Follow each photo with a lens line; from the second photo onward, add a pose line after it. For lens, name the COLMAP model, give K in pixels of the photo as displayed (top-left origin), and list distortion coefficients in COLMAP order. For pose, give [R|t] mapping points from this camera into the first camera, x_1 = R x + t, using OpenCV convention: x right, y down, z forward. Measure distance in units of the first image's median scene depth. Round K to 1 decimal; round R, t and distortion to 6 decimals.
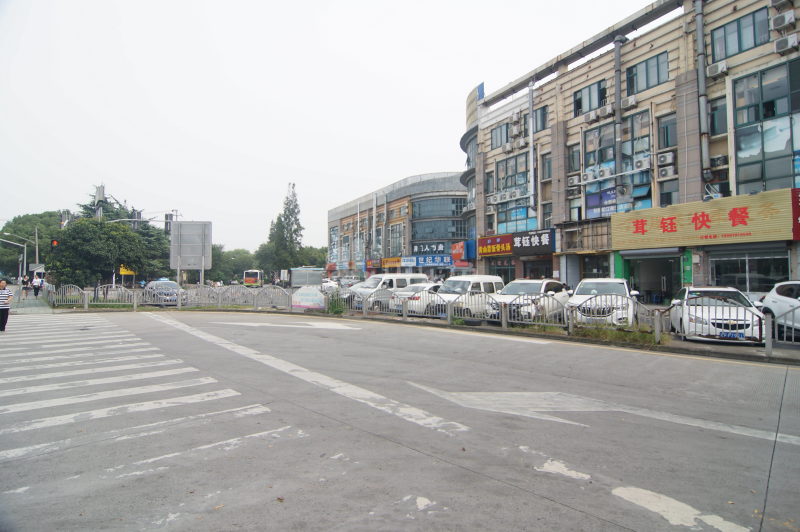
lens RADIAL K [[427.3, 0, 407.9], [0, 427.3, 261.3], [0, 0, 1]] dist [-0.004350, -0.013598]
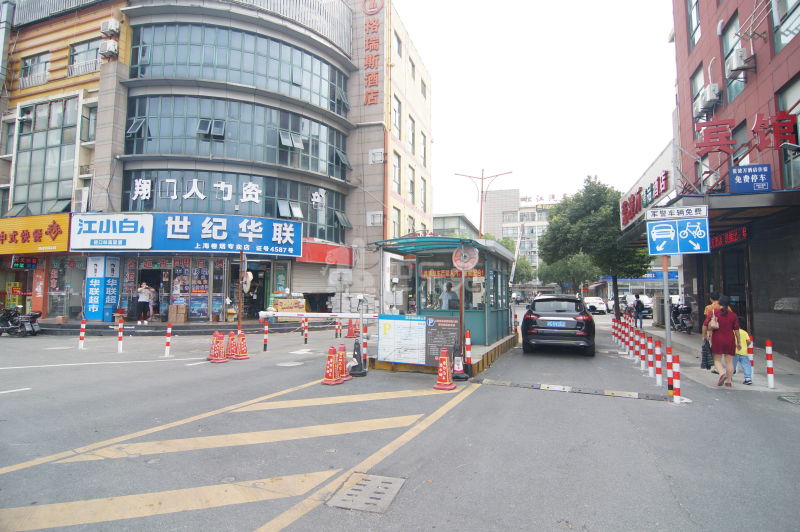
lens RADIAL K [[427.3, 0, 407.9], [0, 427.3, 261.3], [0, 0, 1]] dist [-0.004350, -0.013598]
pose [[0.726992, 0.059611, 0.684054, -0.040268], [-0.026096, 0.997903, -0.059228, 0.027249], [-0.686150, 0.025207, 0.727023, 0.683553]]
